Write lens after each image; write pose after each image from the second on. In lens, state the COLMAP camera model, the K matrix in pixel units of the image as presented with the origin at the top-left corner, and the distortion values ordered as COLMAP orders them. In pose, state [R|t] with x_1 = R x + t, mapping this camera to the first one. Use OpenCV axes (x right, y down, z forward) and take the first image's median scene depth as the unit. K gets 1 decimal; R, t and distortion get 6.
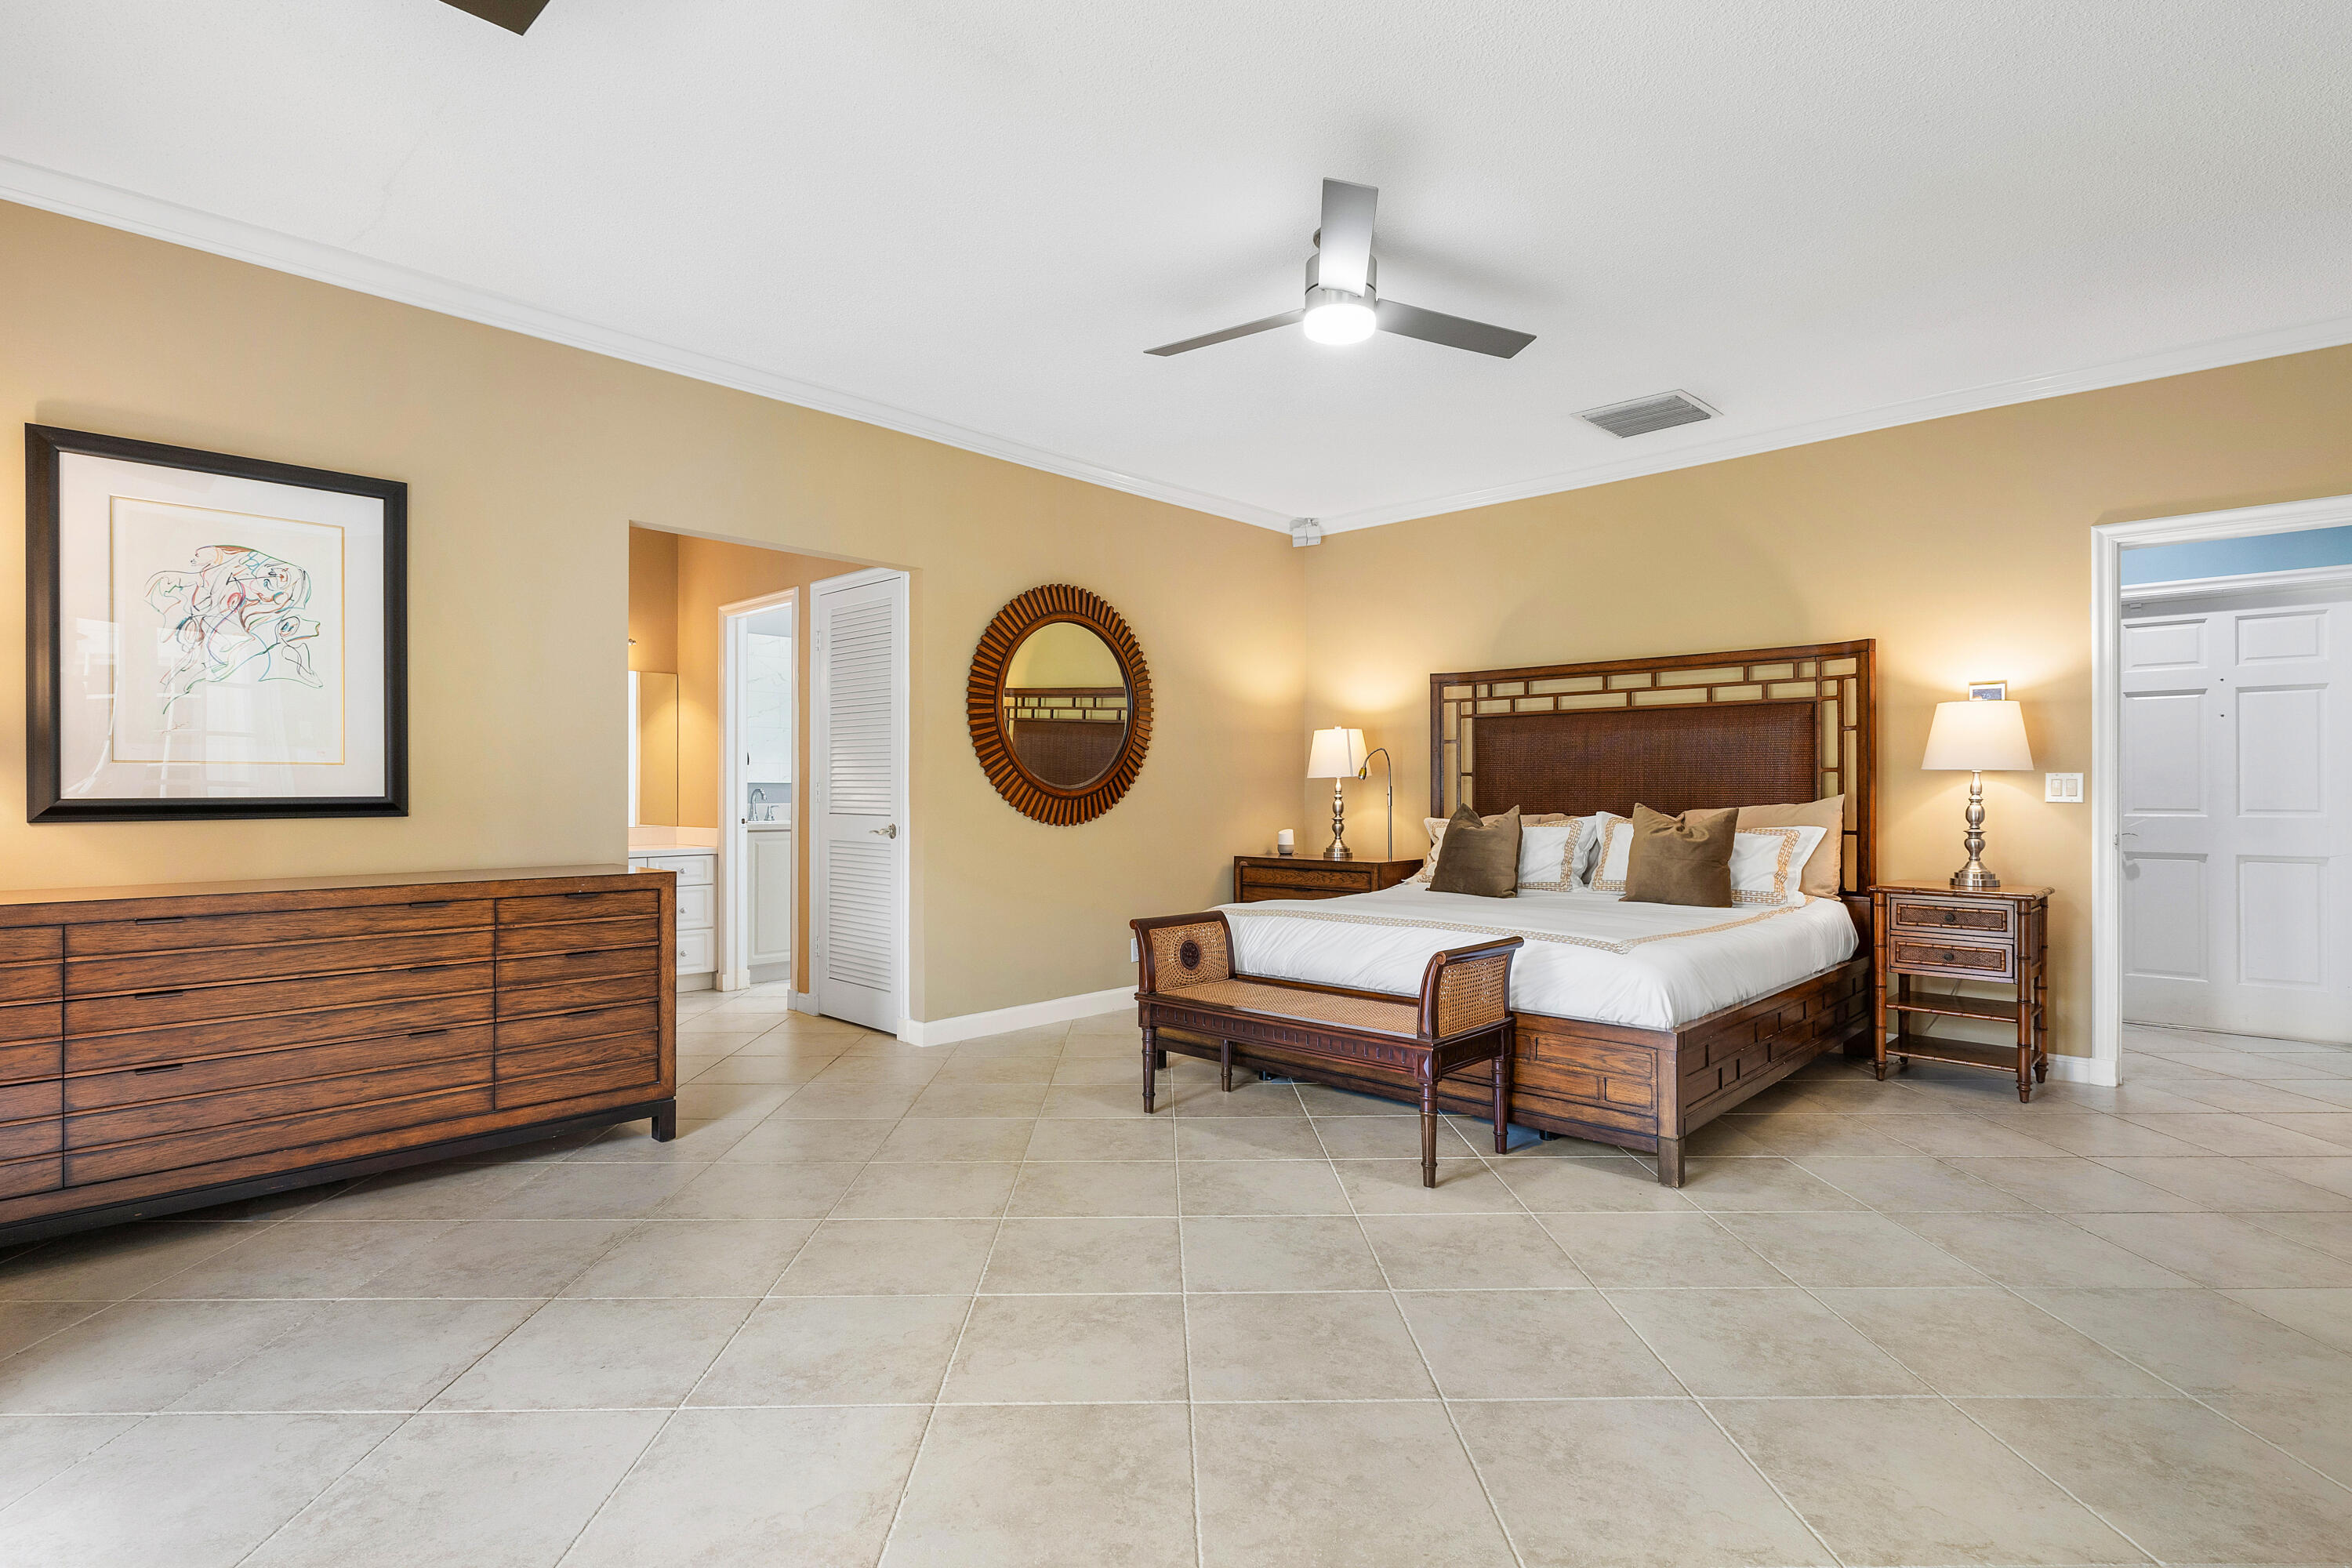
lens RADIAL K [[1144.3, 0, 1184.4], [0, 1144.3, 785.6], [0, 0, 1]] dist [-0.004980, 0.000013]
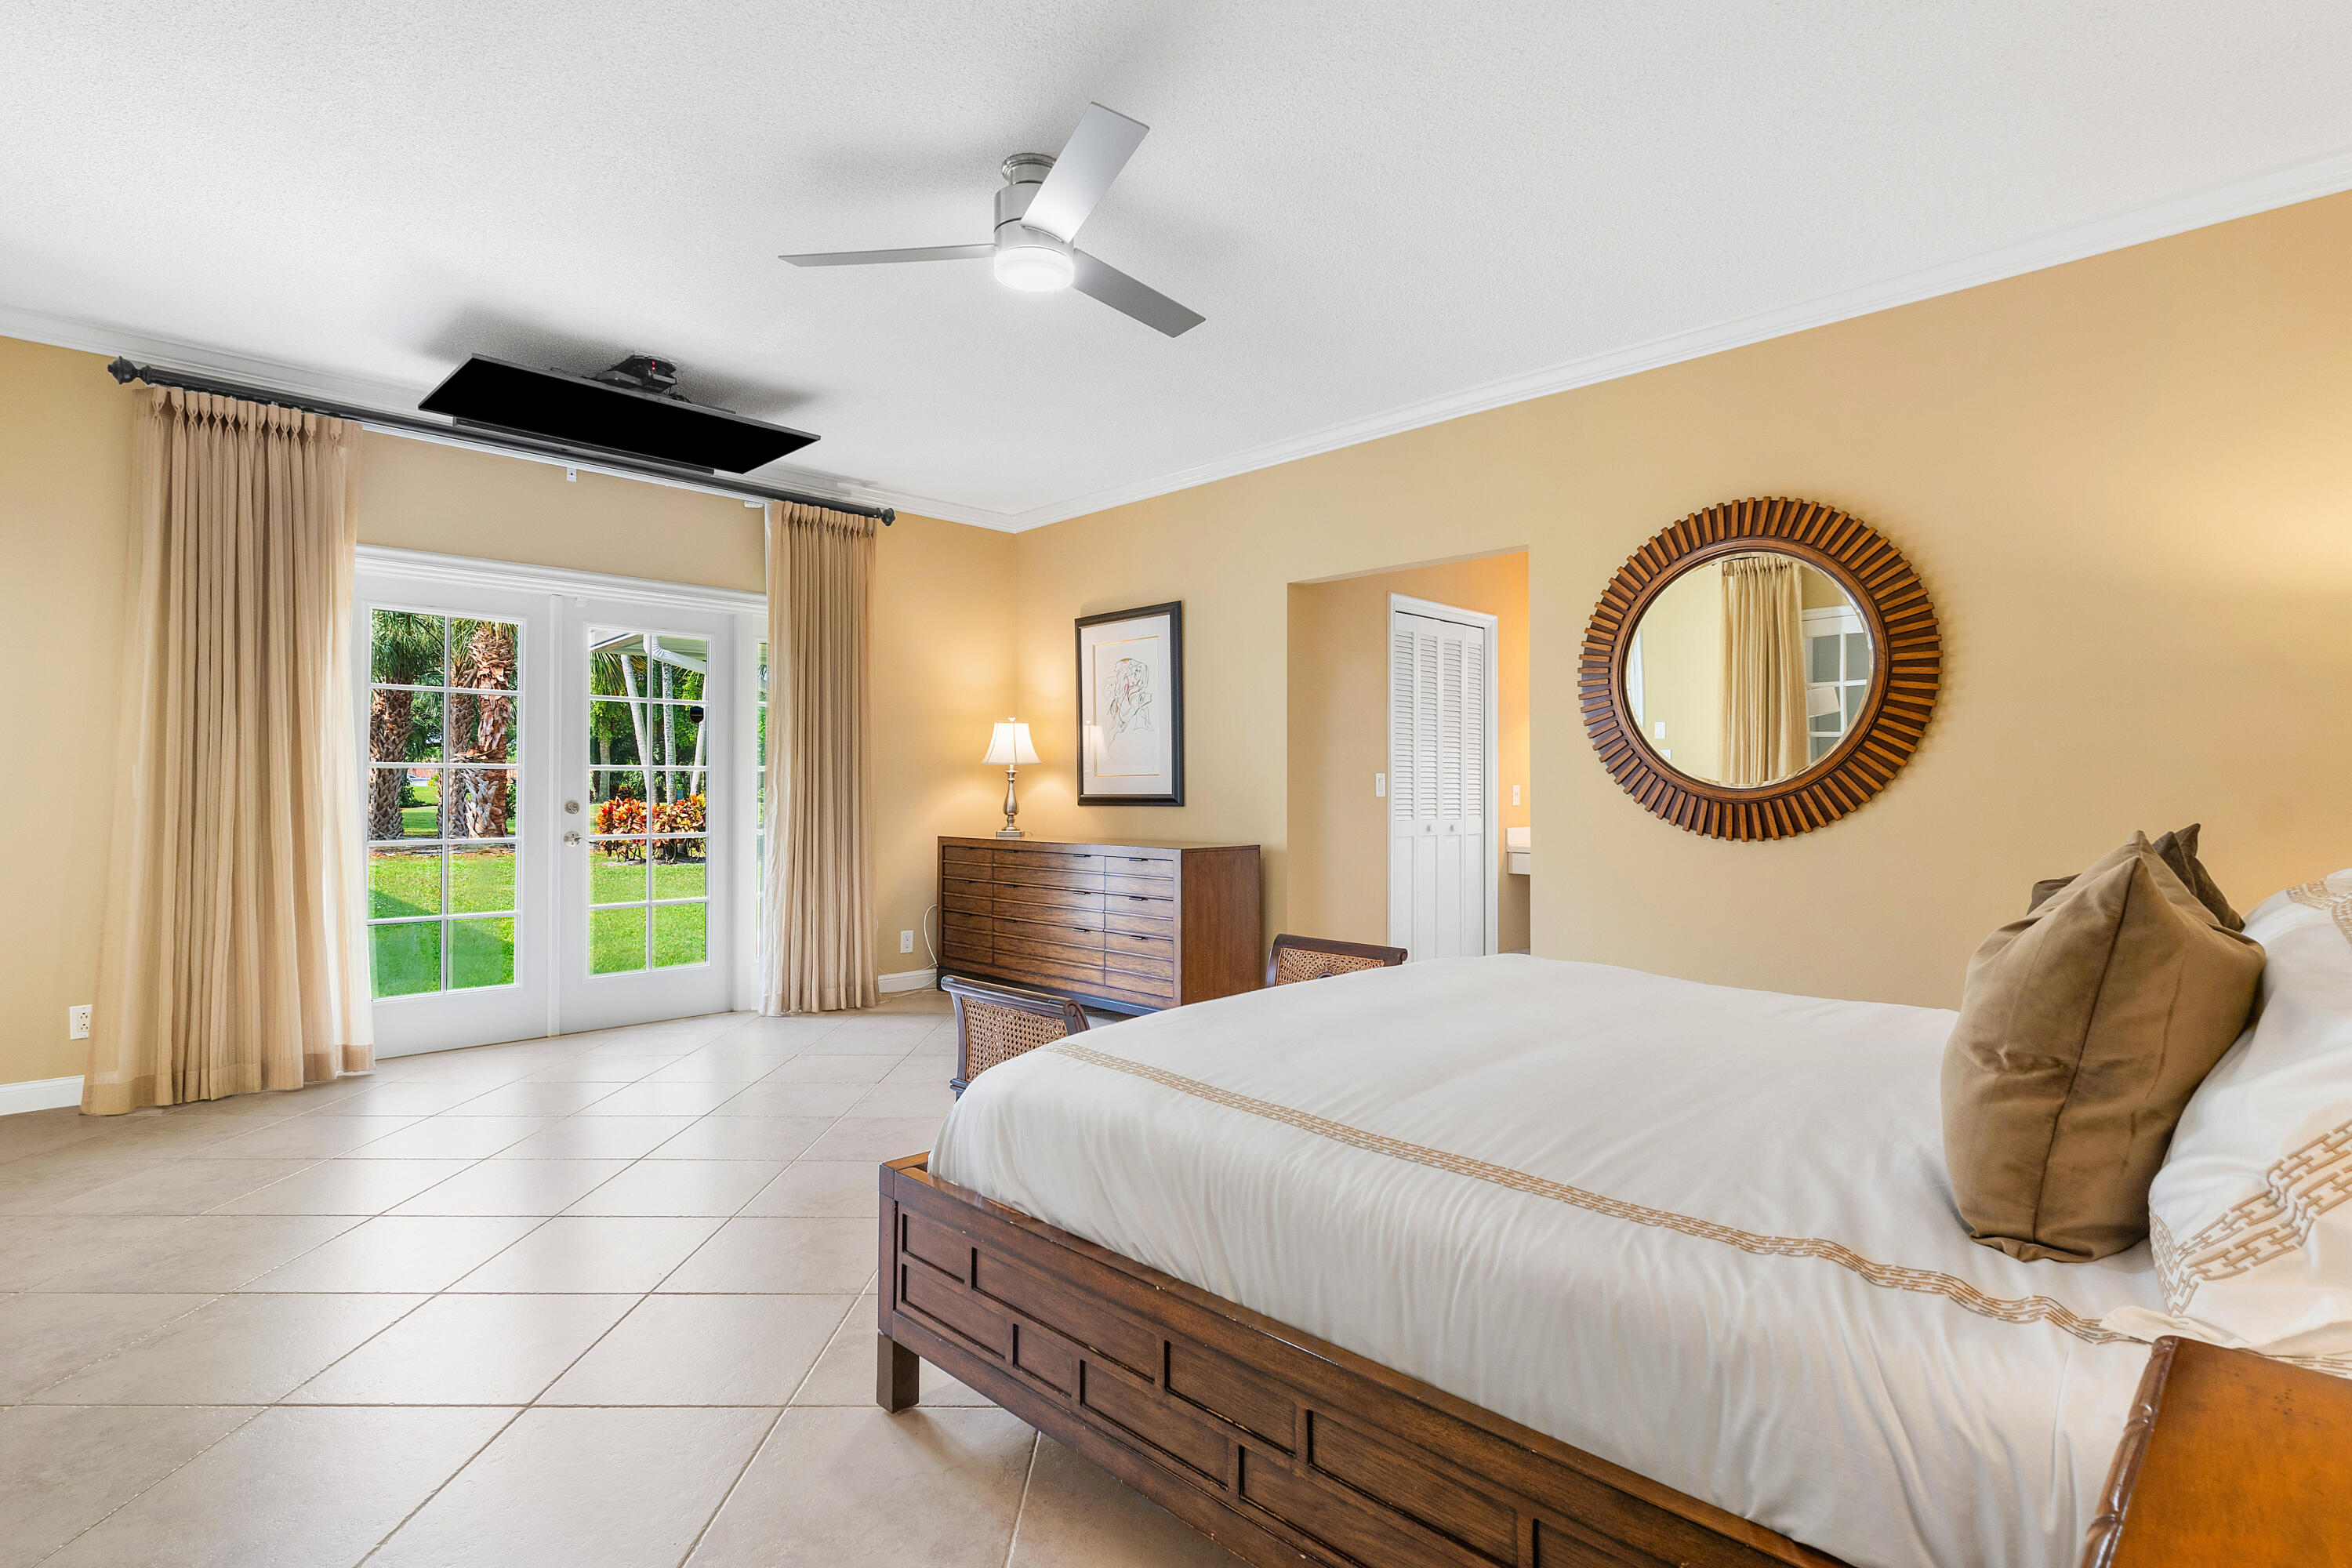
lens RADIAL K [[1144.3, 0, 1184.3], [0, 1144.3, 786.9], [0, 0, 1]] dist [-0.004980, 0.000013]
pose [[-0.017654, -0.007824, -0.999814, 0.961326], [0.000996, 0.999969, -0.007843, 0.011959], [0.999844, -0.001134, -0.017645, 1.064914]]
